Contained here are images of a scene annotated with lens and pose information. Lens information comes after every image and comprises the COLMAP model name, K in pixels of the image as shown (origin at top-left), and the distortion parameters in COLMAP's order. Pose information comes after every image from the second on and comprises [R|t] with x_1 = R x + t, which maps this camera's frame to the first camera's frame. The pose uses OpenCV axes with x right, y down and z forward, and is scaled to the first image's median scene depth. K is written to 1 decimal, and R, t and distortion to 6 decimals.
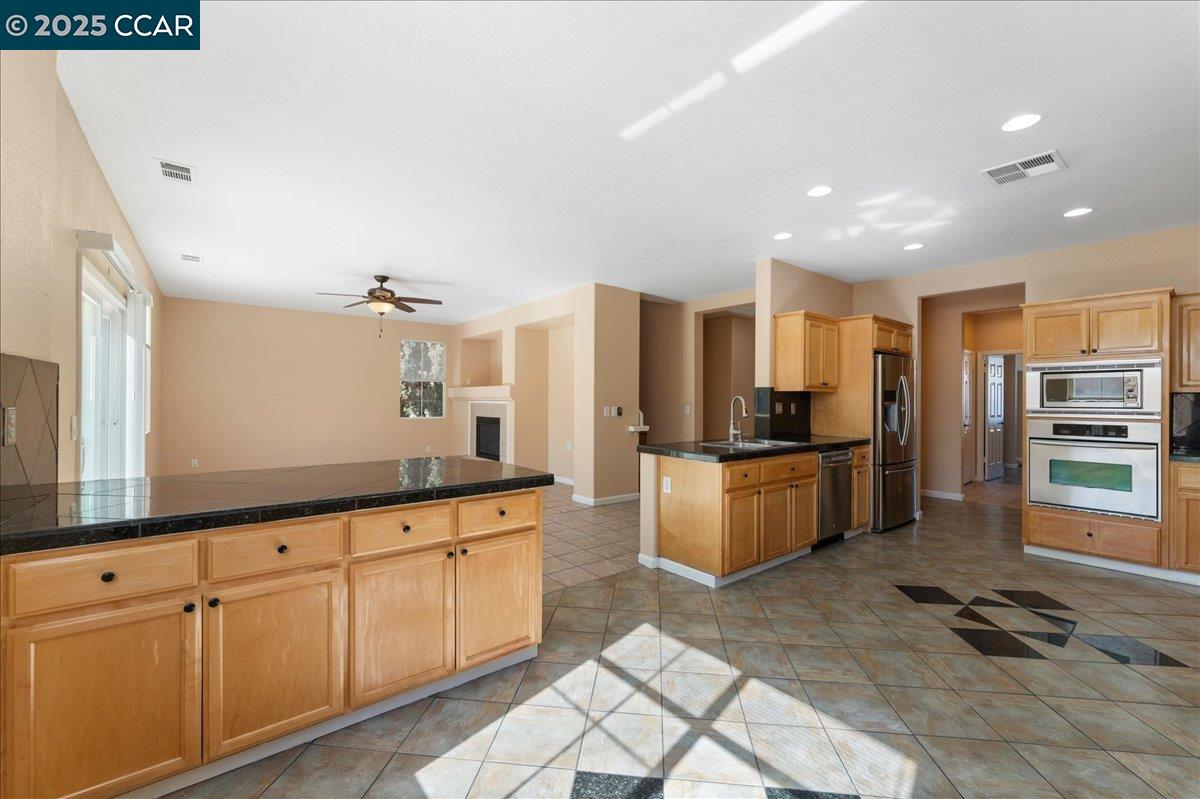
lens RADIAL K [[487.6, 0, 598.1], [0, 487.6, 396.3], [0, 0, 1]] dist [-0.000670, -0.000165]
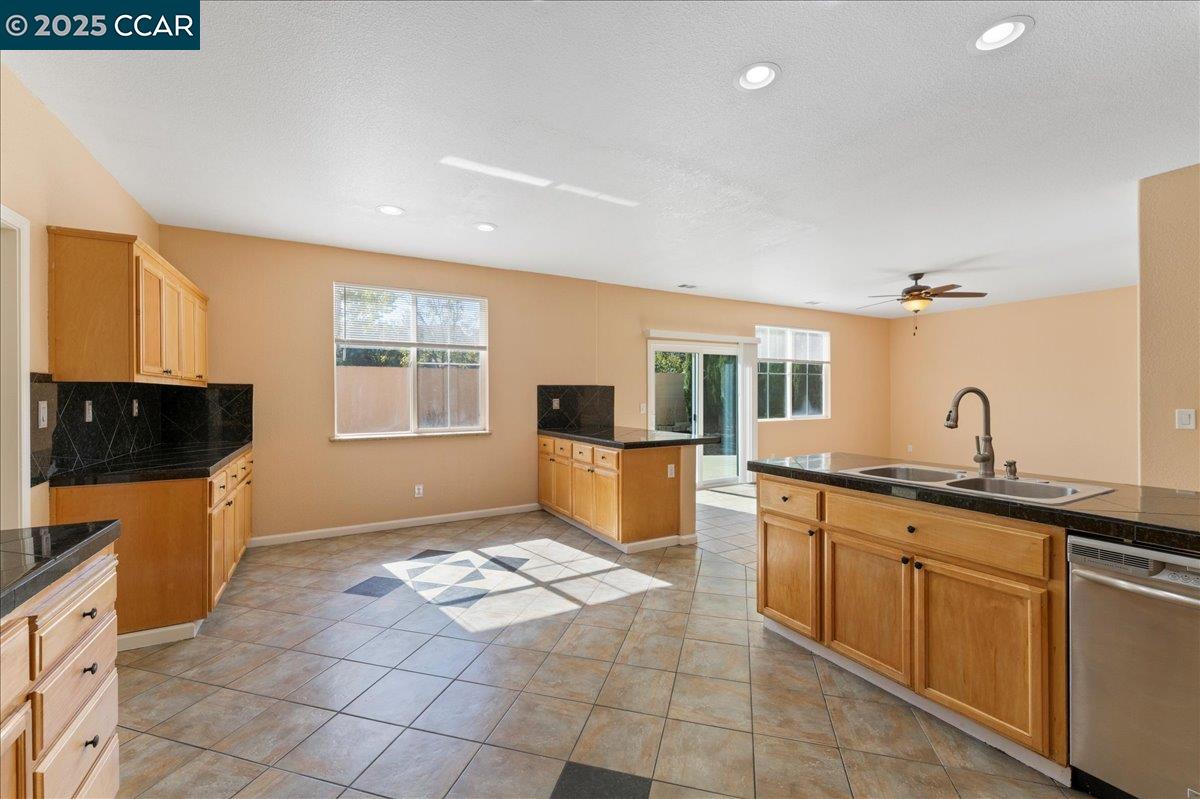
lens RADIAL K [[487.6, 0, 599.5], [0, 487.6, 400.1], [0, 0, 1]] dist [-0.000670, -0.000165]
pose [[-0.170446, 0.002495, -0.985364, 1.581192], [0.009612, 0.999953, 0.000869, 0.015563], [0.985320, -0.009323, -0.170462, 1.257064]]
